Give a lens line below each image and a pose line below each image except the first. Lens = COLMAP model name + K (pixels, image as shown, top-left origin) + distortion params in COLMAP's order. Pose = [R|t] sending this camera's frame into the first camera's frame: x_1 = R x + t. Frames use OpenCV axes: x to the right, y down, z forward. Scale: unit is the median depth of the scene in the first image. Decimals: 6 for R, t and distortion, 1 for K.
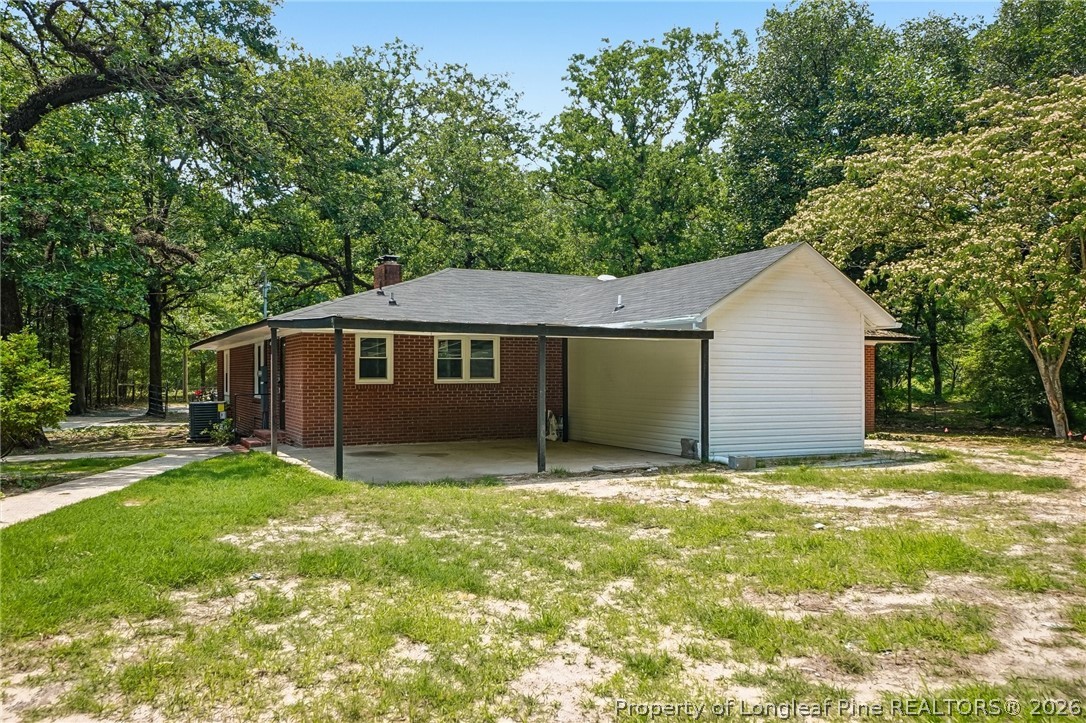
lens RADIAL K [[849.6, 0, 541.4], [0, 849.6, 362.7], [0, 0, 1]] dist [-0.008017, 0.000421]
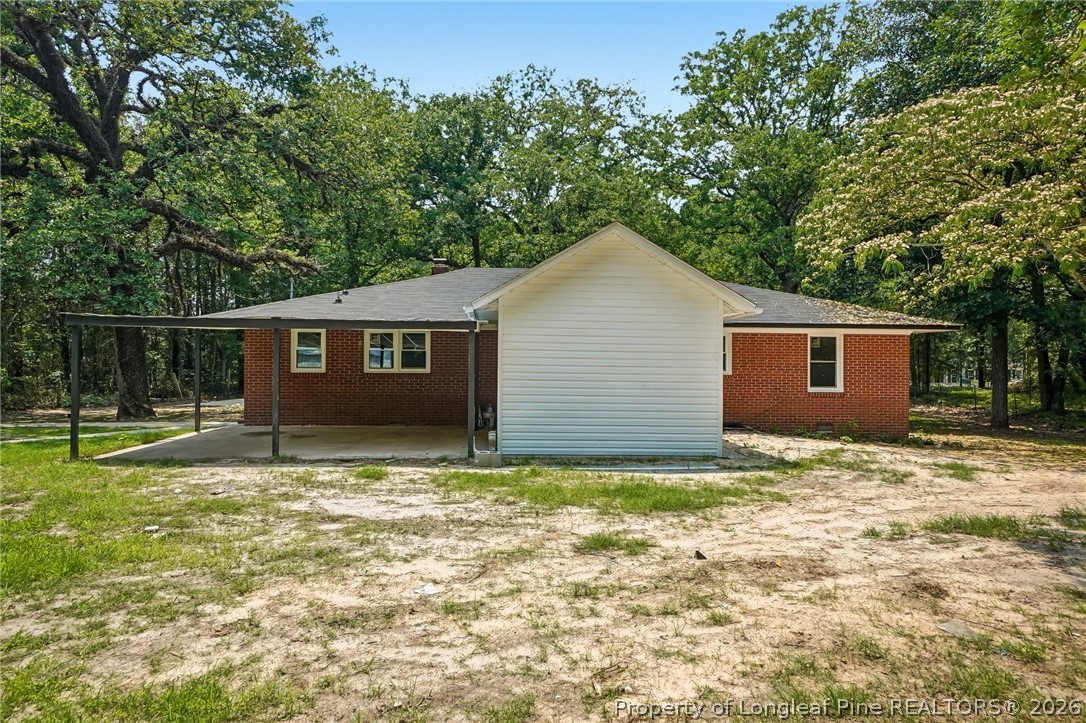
lens RADIAL K [[747.0, 0, 542.4], [0, 747.0, 367.5], [0, 0, 1]] dist [0.001541, -0.000646]
pose [[0.912492, 0.008348, -0.409010, 0.481215], [-0.001654, 0.999859, 0.016718, 0.000824], [0.409092, -0.014579, 0.912377, 0.200741]]
